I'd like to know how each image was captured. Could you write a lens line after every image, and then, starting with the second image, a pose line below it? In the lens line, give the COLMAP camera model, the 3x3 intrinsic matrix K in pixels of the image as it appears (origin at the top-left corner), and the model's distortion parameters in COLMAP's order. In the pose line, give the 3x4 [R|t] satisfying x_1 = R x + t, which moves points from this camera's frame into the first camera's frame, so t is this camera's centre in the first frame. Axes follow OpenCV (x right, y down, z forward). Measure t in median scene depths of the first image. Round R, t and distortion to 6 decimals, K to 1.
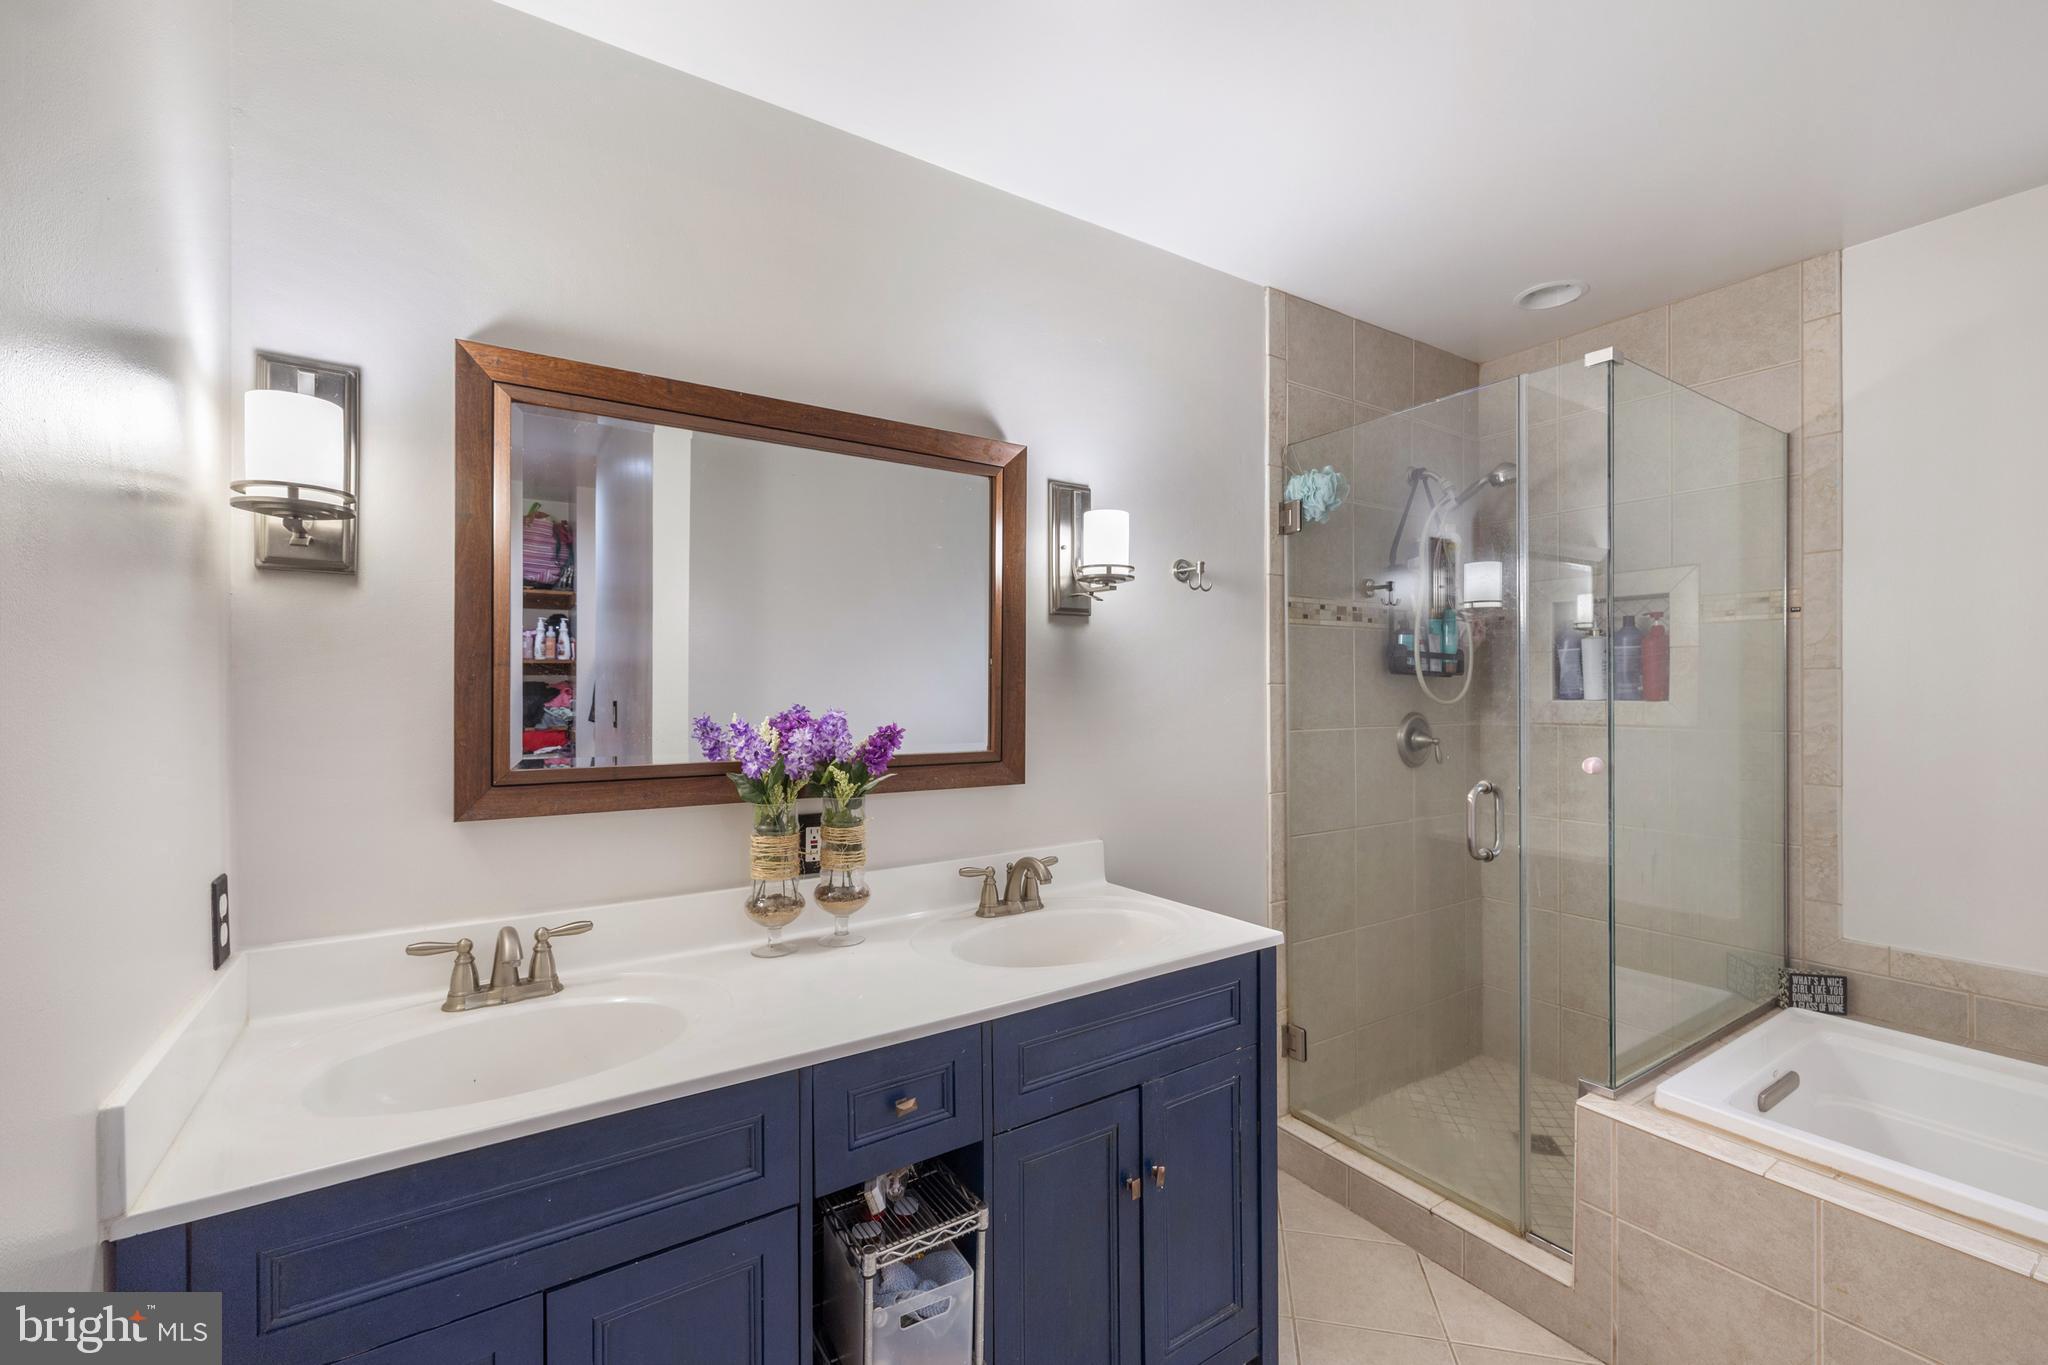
lens RADIAL K [[862.2, 0, 1031.5], [0, 862.2, 688.5], [0, 0, 1]] dist [0.000104, -0.000261]
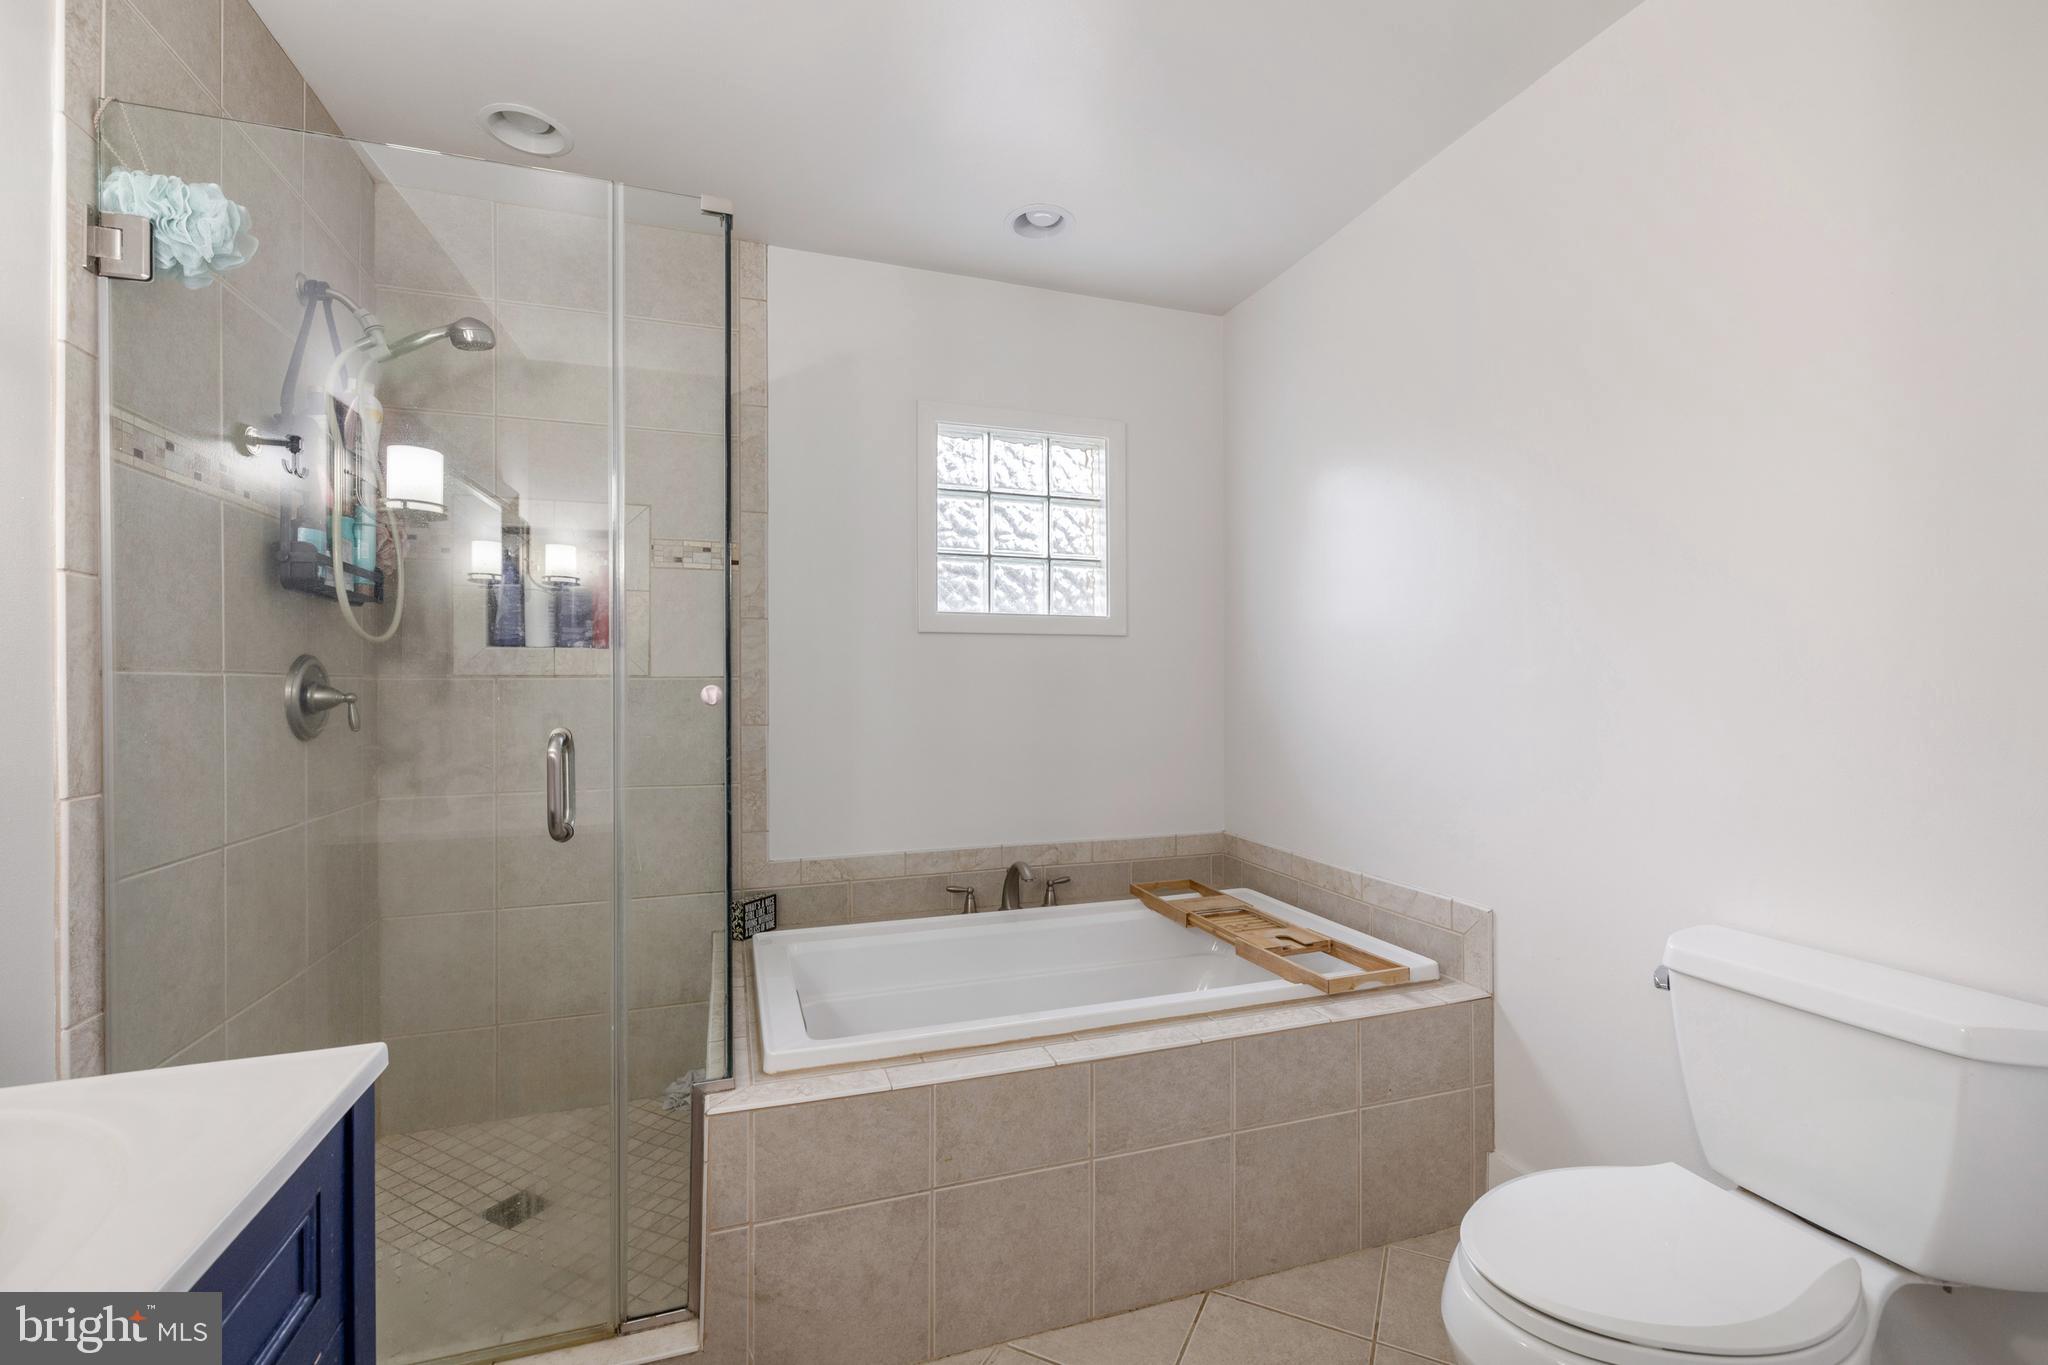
lens RADIAL K [[862.2, 0, 1019.2], [0, 862.2, 683.1], [0, 0, 1]] dist [0.000104, -0.000261]
pose [[0.252987, 0.004715, 0.967458, -0.051961], [0.001546, 0.999985, -0.005277, 0.060060], [-0.967469, 0.002831, 0.252975, 0.366460]]
